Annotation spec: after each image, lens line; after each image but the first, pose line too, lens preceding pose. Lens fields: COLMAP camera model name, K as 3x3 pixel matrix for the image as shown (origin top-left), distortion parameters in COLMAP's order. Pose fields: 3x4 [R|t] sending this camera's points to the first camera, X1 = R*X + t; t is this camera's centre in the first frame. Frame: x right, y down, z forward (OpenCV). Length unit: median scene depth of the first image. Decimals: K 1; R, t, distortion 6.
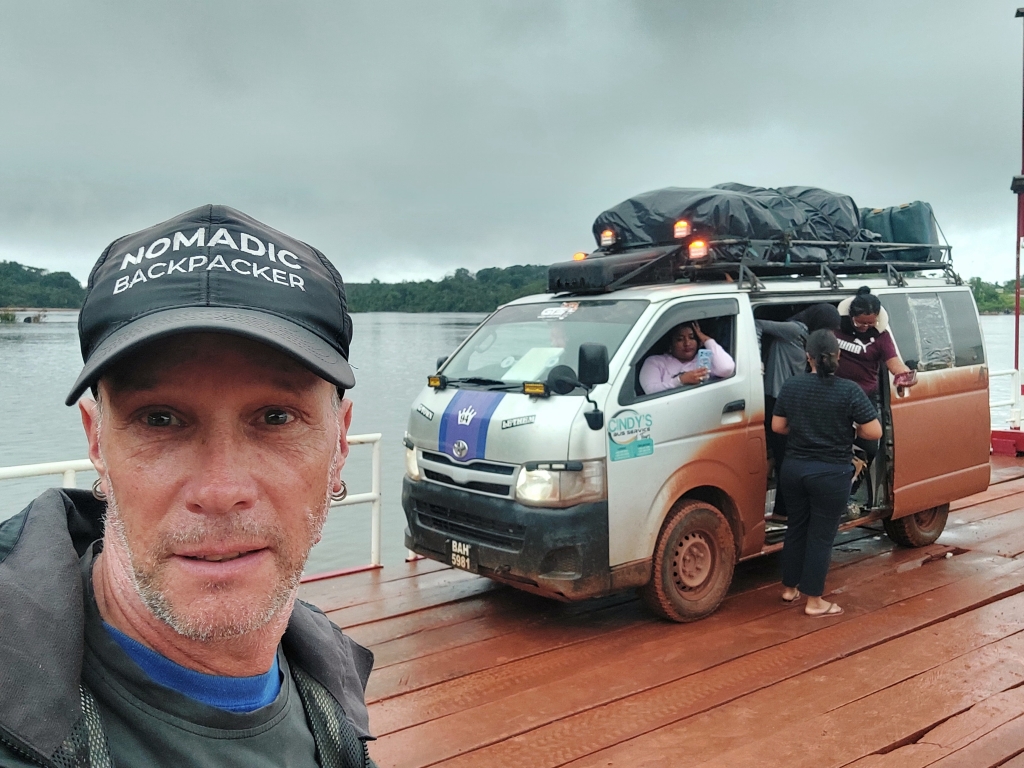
lens RADIAL K [[880.7, 0, 511.6], [0, 880.7, 392.2], [0, 0, 1]] dist [-0.004470, 0.003048]
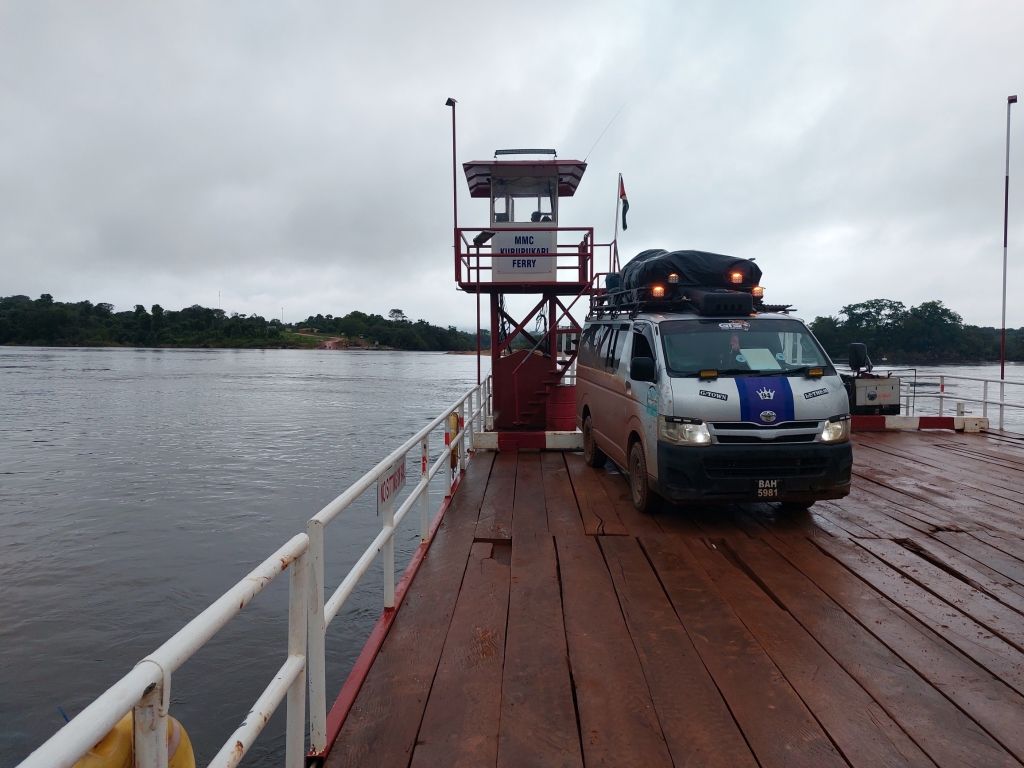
lens RADIAL K [[713.0, 0, 547.9], [0, 713.0, 409.1], [0, 0, 1]] dist [0.008001, -0.008590]
pose [[0.552843, -0.055087, 0.831463, -1.241000], [0.055653, 0.998026, 0.029118, -0.002555], [-0.831425, 0.030175, 0.554817, 0.637853]]
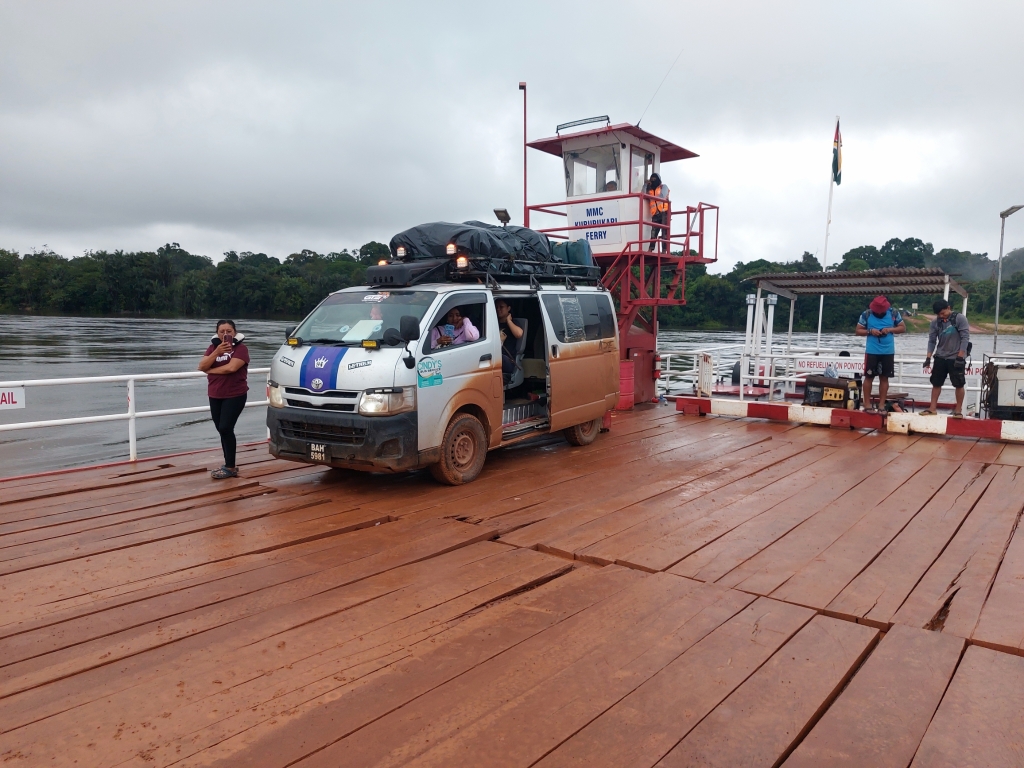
lens RADIAL K [[713.0, 0, 501.6], [0, 713.0, 402.0], [0, 0, 1]] dist [0.008001, -0.008590]
pose [[0.943908, -0.013392, 0.329938, -0.165181], [0.001558, 0.999347, 0.036106, 0.051116], [-0.330206, -0.033567, 0.943312, -0.291643]]
